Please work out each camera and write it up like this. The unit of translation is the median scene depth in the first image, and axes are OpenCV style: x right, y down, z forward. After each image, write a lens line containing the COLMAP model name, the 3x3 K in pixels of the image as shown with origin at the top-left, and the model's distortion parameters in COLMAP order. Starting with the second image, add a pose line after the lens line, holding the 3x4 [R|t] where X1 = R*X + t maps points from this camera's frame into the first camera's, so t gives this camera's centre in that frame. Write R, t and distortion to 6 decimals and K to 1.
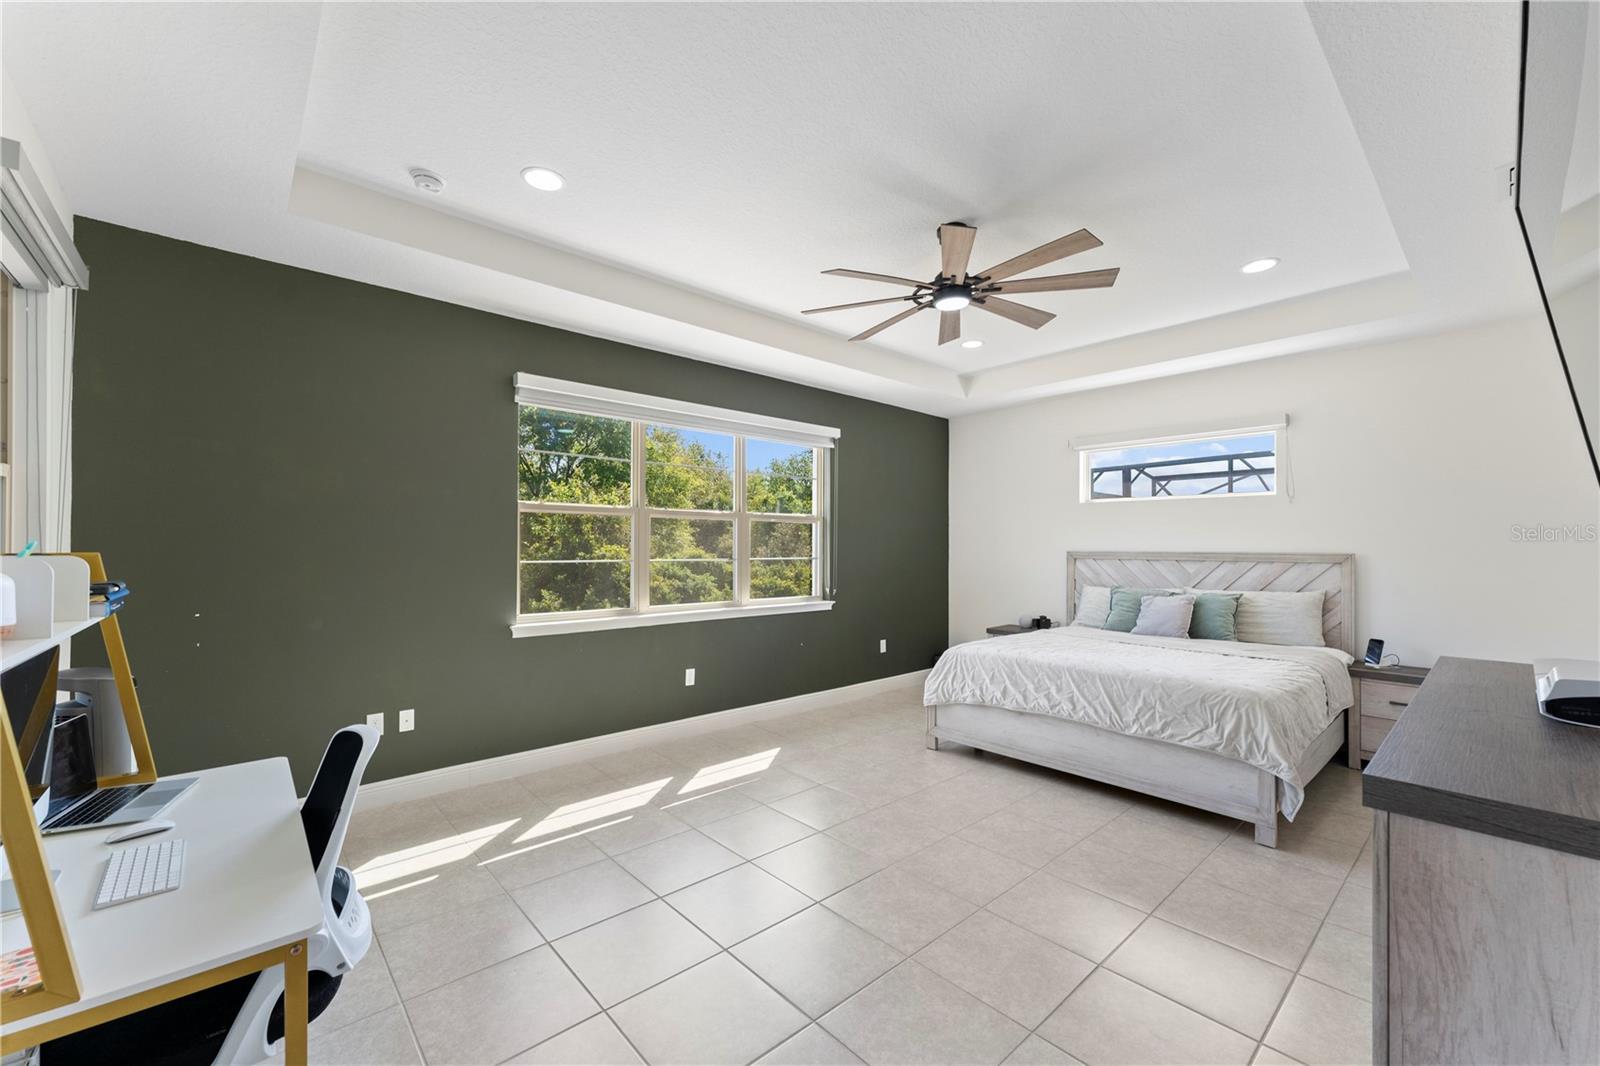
lens RADIAL K [[643.1, 0, 796.4], [0, 643.1, 538.2], [0, 0, 1]] dist [0.000590, 0.000060]
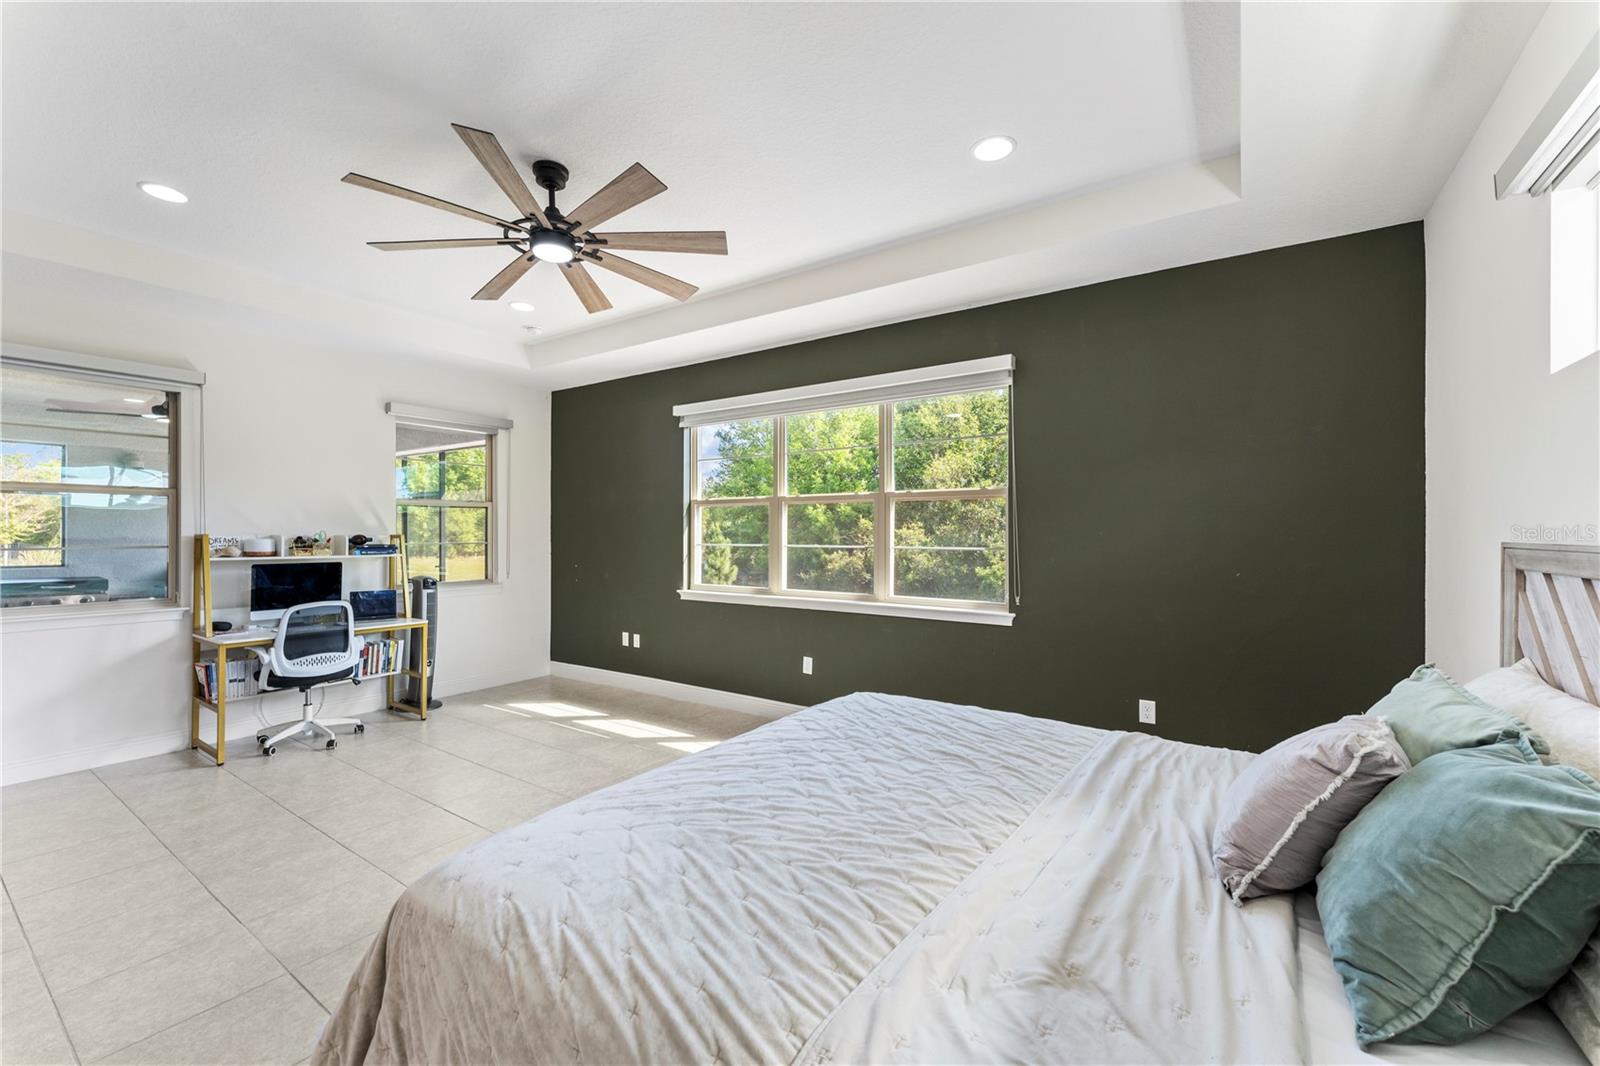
lens RADIAL K [[643.1, 0, 796.4], [0, 643.1, 538.2], [0, 0, 1]] dist [0.000590, 0.000060]
pose [[0.245613, 0.003796, -0.969361, 0.894300], [0.008786, 0.999943, 0.006142, 0.017751], [0.969328, -0.010026, 0.245565, 0.850379]]
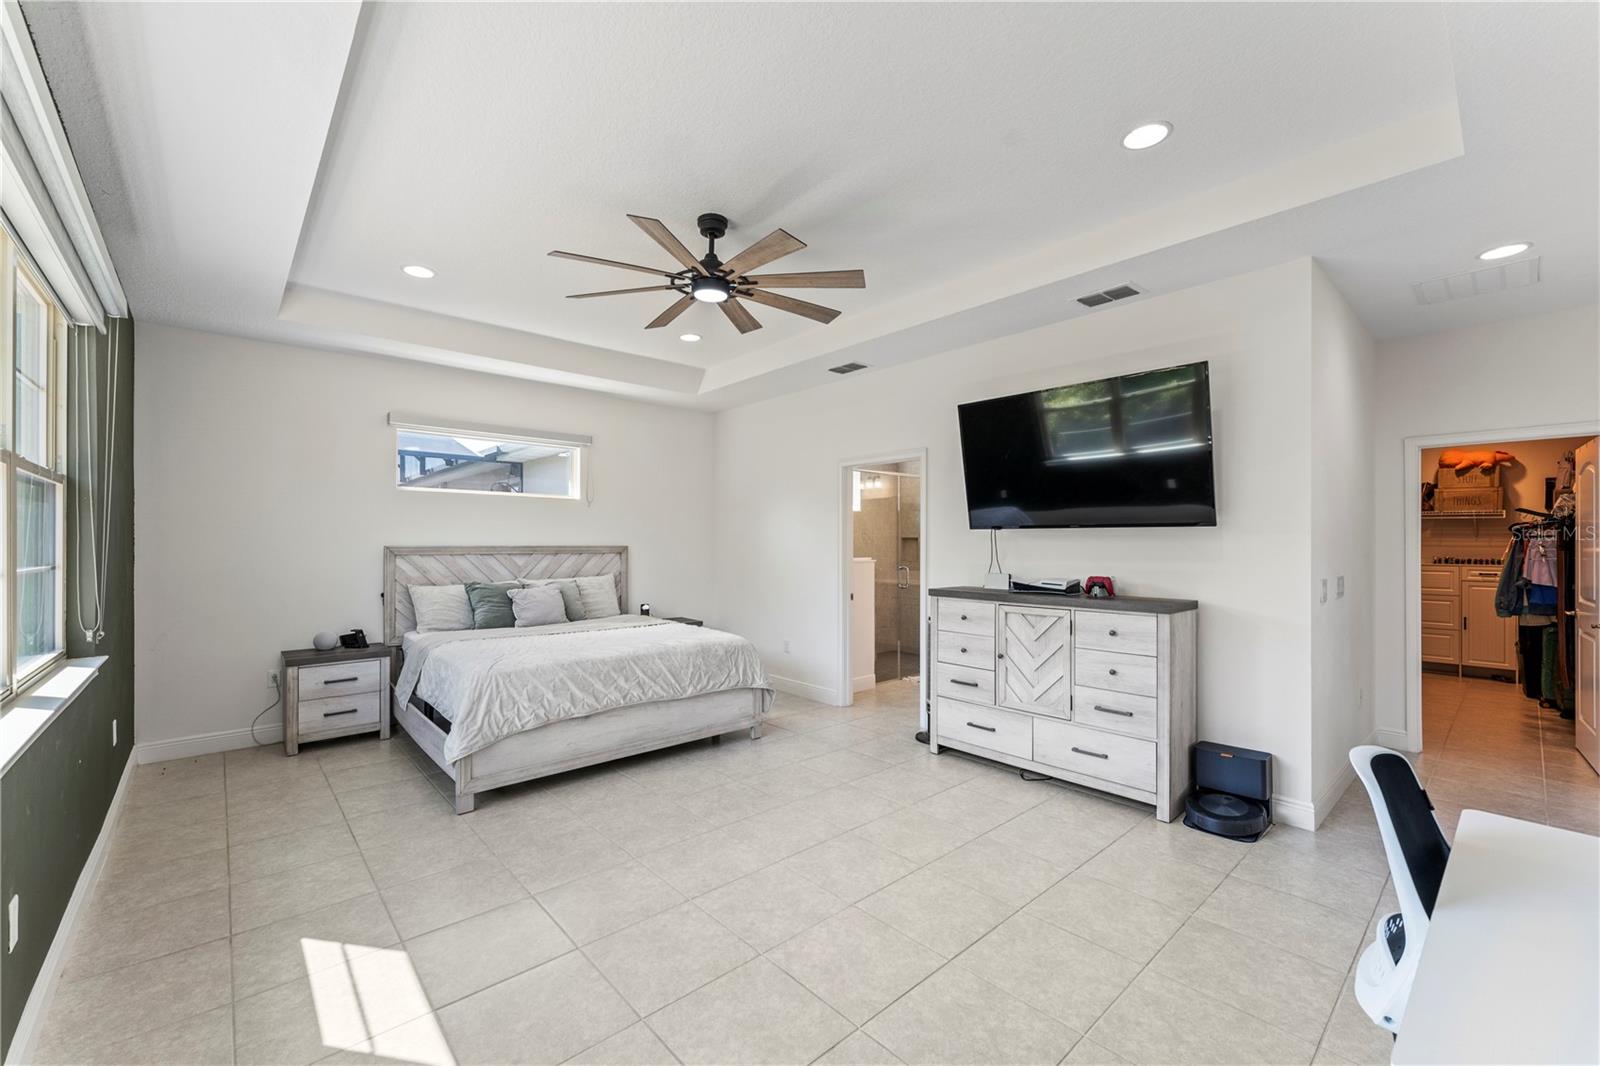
lens RADIAL K [[643.1, 0, 796.4], [0, 643.1, 538.2], [0, 0, 1]] dist [0.000590, 0.000060]
pose [[-0.005692, 0.007734, 0.999954, -0.573836], [-0.012934, 0.999886, -0.007807, 0.013432], [-0.999900, -0.012978, -0.005591, 0.673169]]
